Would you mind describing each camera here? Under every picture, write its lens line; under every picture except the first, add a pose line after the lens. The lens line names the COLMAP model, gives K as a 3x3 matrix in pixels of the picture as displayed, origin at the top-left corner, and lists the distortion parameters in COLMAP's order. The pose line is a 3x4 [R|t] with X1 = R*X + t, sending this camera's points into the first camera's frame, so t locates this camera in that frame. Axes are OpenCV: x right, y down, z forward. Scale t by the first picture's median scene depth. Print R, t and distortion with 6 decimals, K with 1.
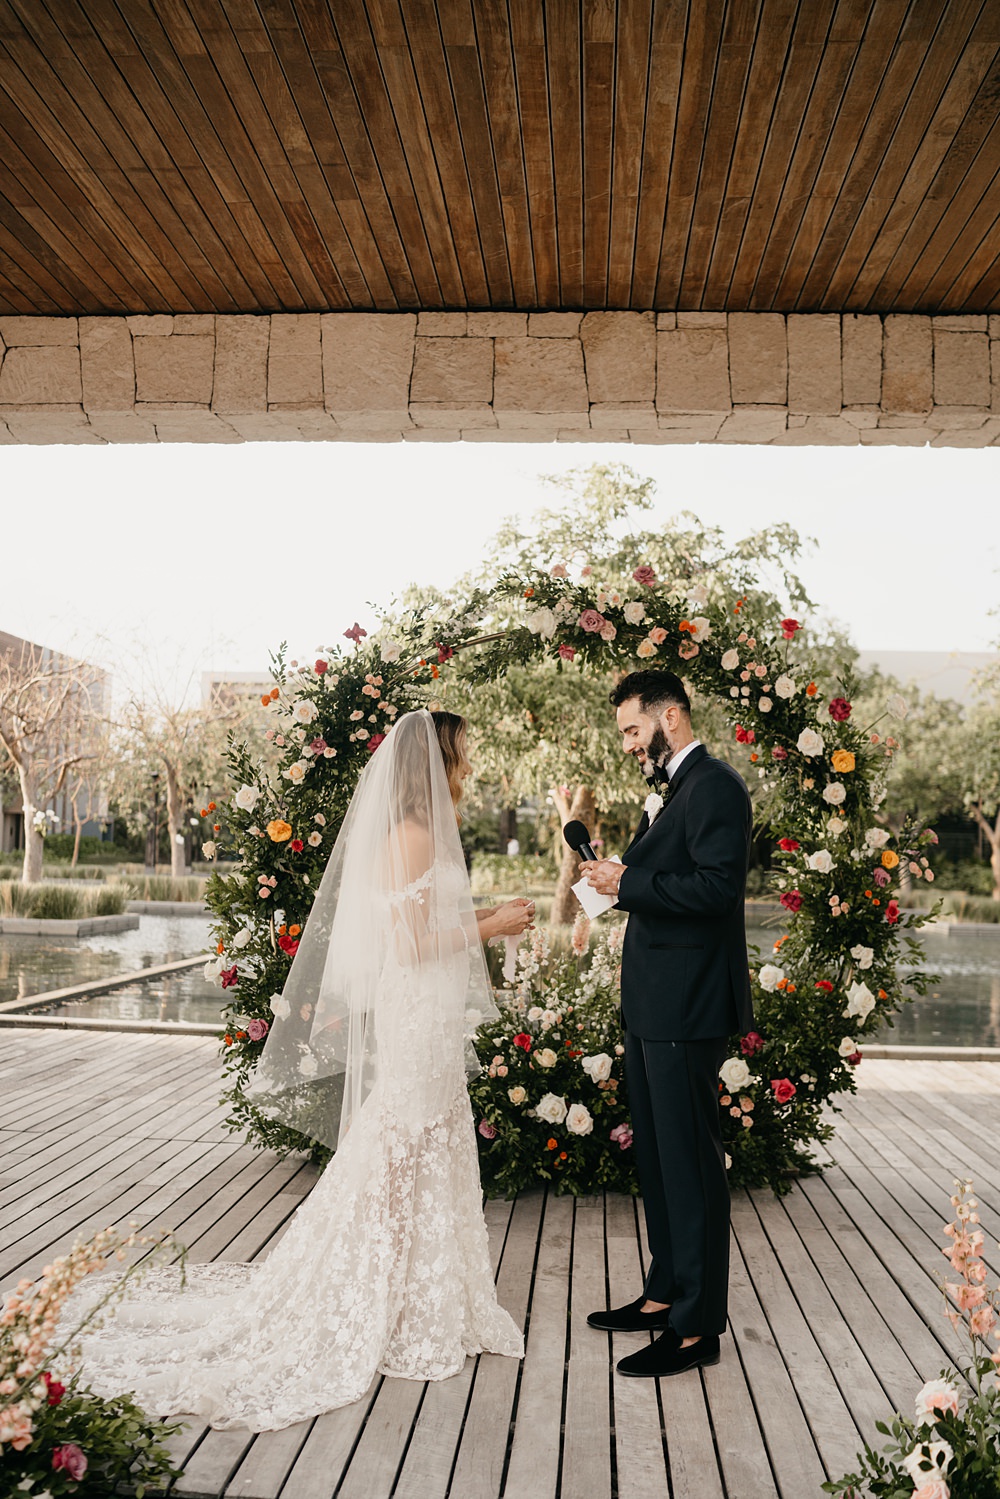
lens RADIAL K [[1497.2, 0, 484.4], [0, 1497.2, 756.1], [0, 0, 1]] dist [-0.062239, 0.000000]
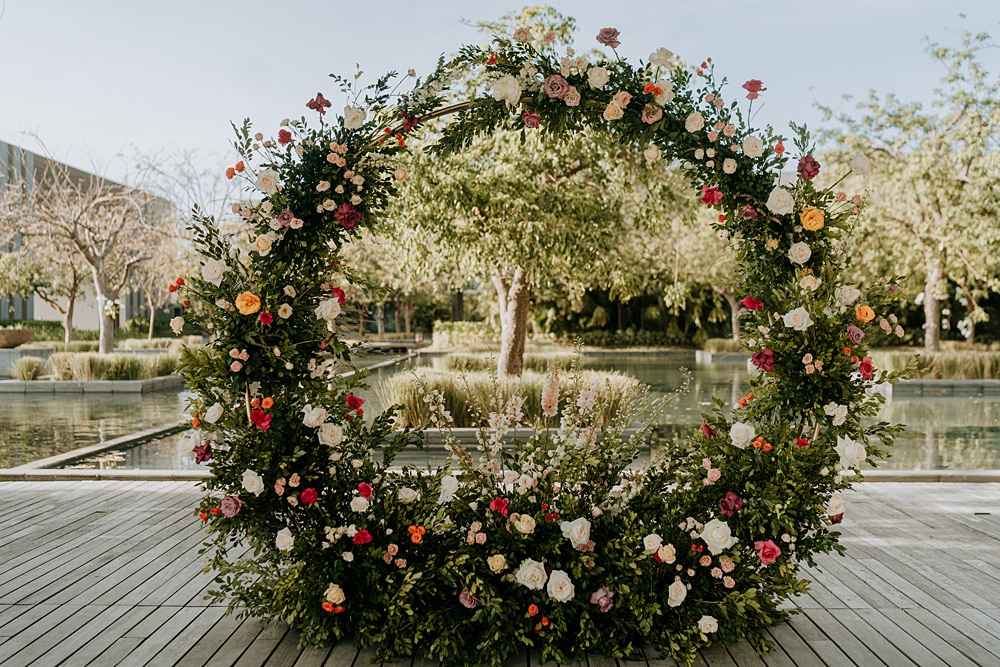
lens RADIAL K [[998.8, 0, 476.1], [0, 998.8, 331.8], [0, 0, 1]] dist [-0.062239, 0.000000]
pose [[0.998907, -0.028582, 0.036979, -0.011096], [0.025725, 0.996810, 0.075551, 0.021925], [-0.039020, -0.074517, 0.996456, 0.328646]]
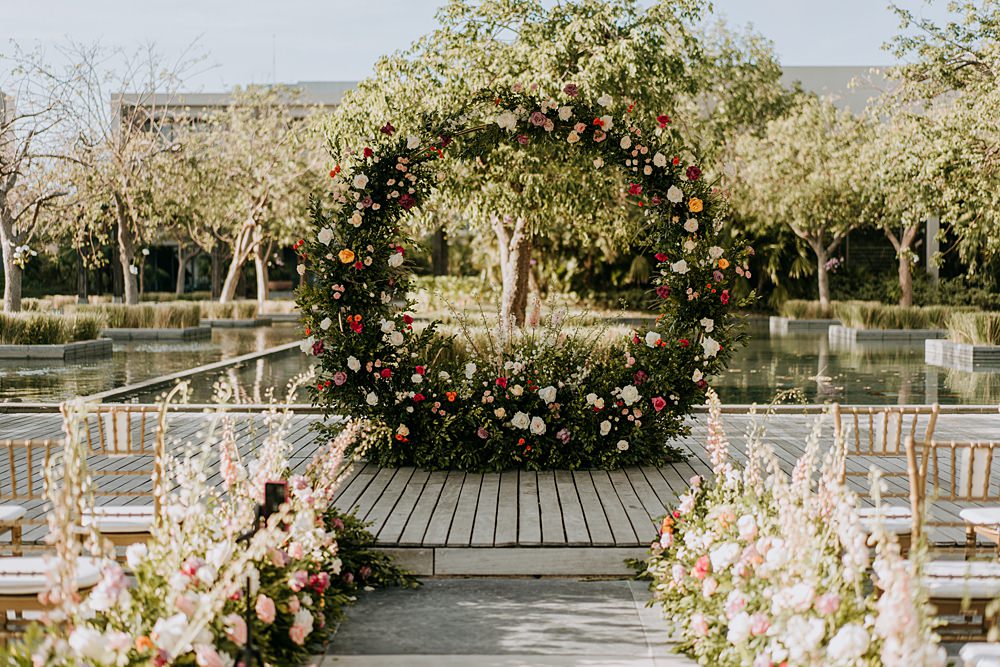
lens RADIAL K [[1668.0, 0, 500.7], [0, 1668.0, 334.2], [0, 0, 1]] dist [0.031496, 0.000000]
pose [[0.997765, -0.026884, 0.061170, -0.082100], [0.020748, 0.994890, 0.098812, -0.039429], [-0.063514, -0.097322, 0.993224, -0.772911]]
